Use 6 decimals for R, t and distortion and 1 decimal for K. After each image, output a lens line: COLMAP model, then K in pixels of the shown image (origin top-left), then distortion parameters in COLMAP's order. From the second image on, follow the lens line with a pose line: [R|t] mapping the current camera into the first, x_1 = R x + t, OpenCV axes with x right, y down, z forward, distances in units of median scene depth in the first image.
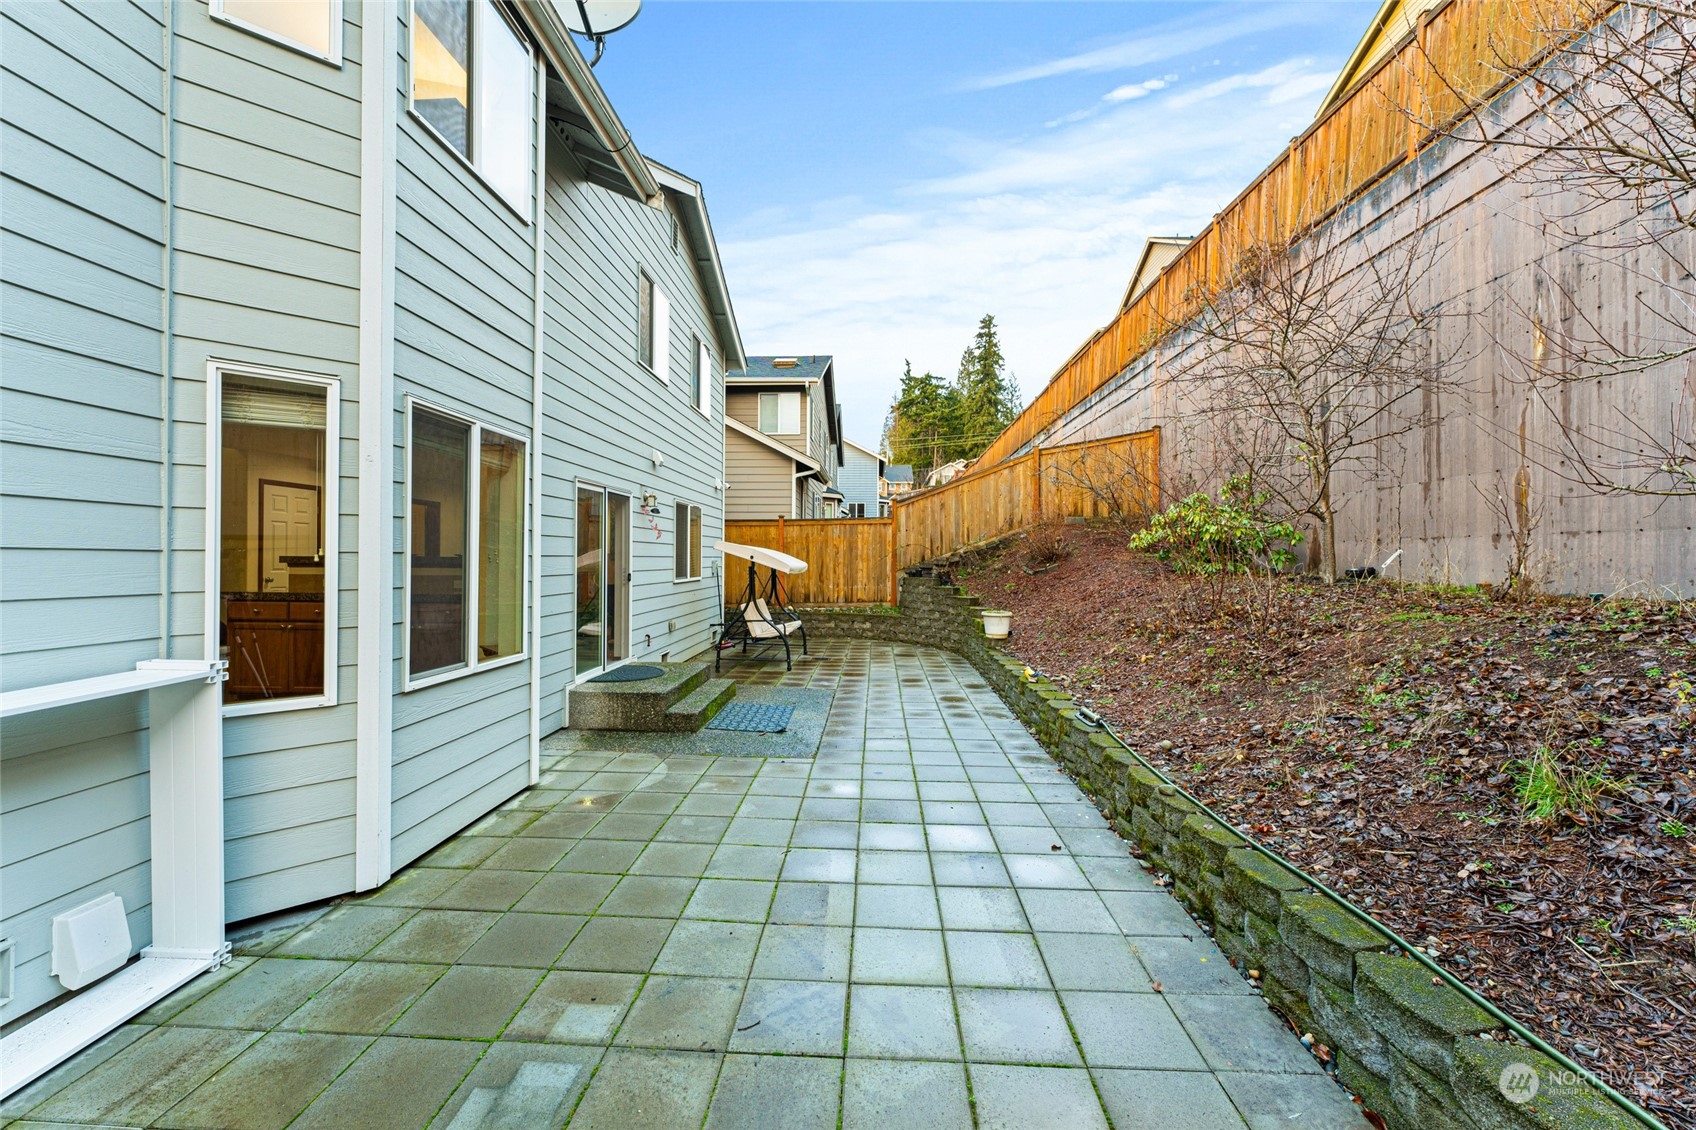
lens RADIAL K [[686.7, 0, 848.0], [0, 686.7, 565.0], [0, 0, 1]] dist [-0.000069, 0.000430]
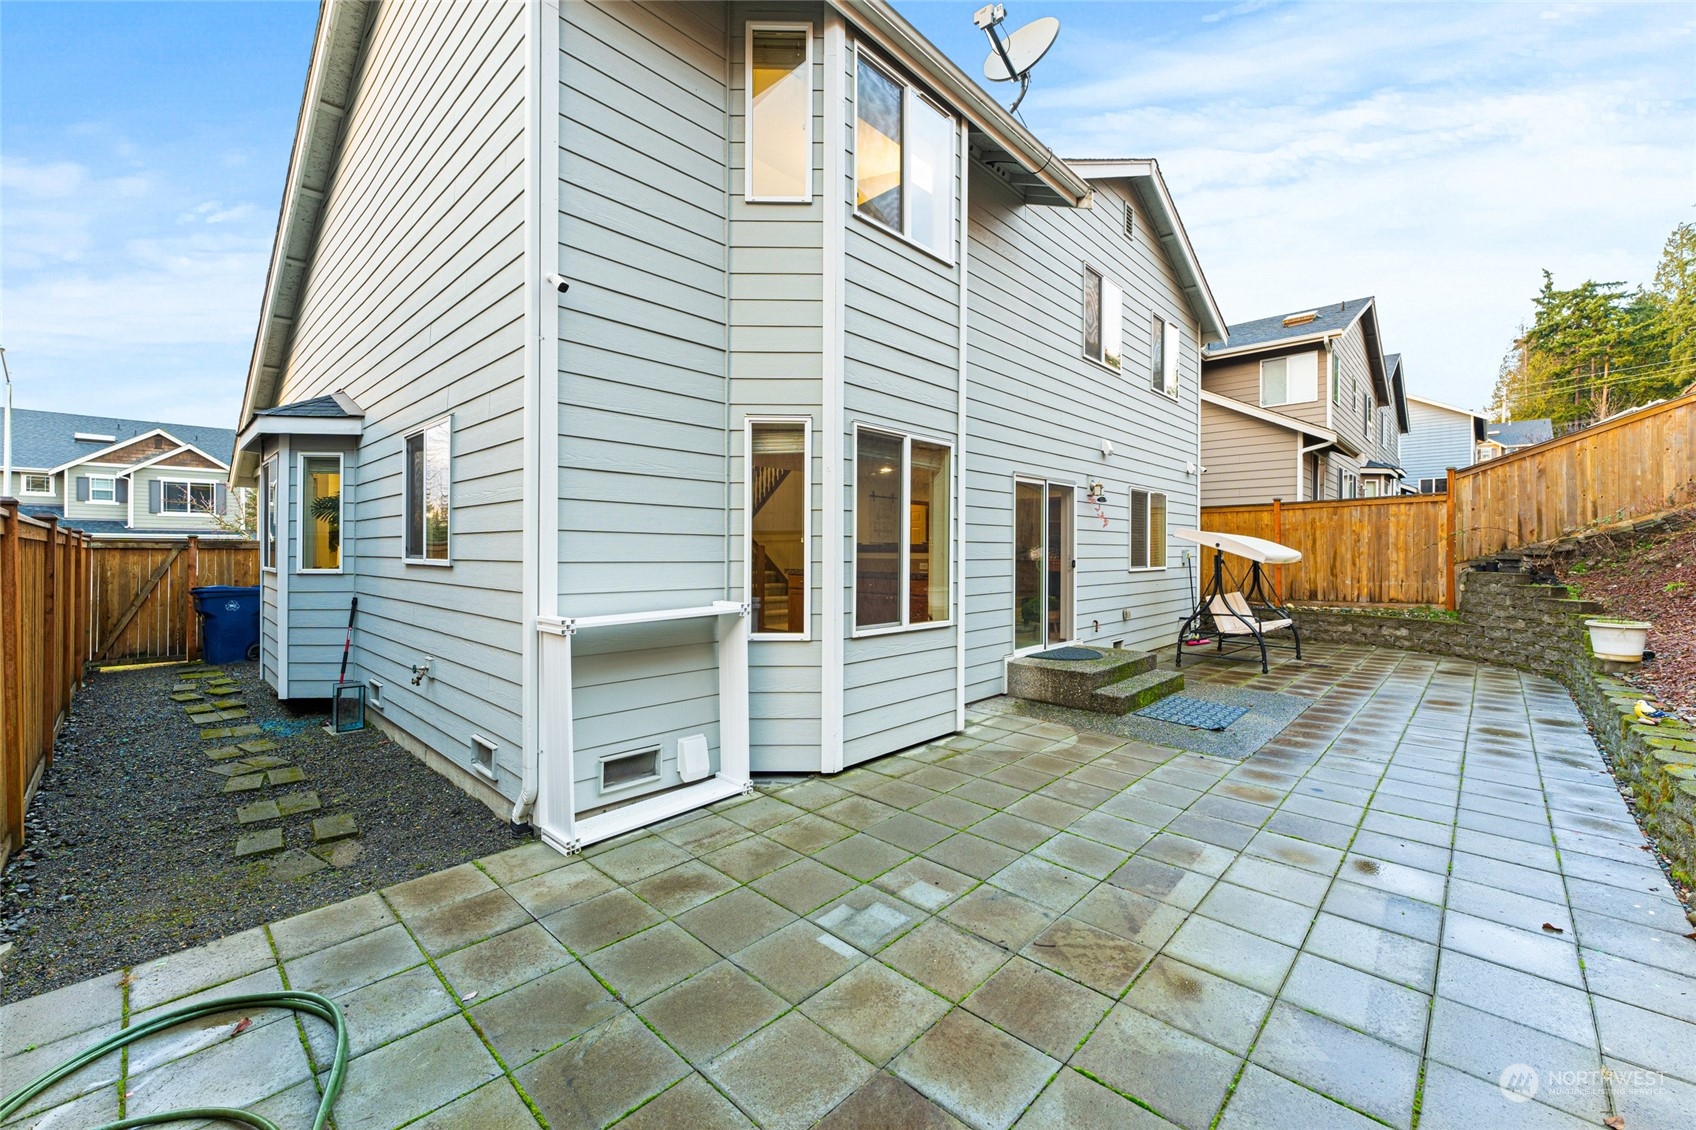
lens RADIAL K [[686.7, 0, 848.0], [0, 686.7, 565.0], [0, 0, 1]] dist [-0.000069, 0.000430]
pose [[0.754393, 0.008871, -0.656363, 0.132861], [-0.004449, 0.999955, 0.008402, 0.014748], [0.656408, -0.003419, 0.754398, -0.023633]]
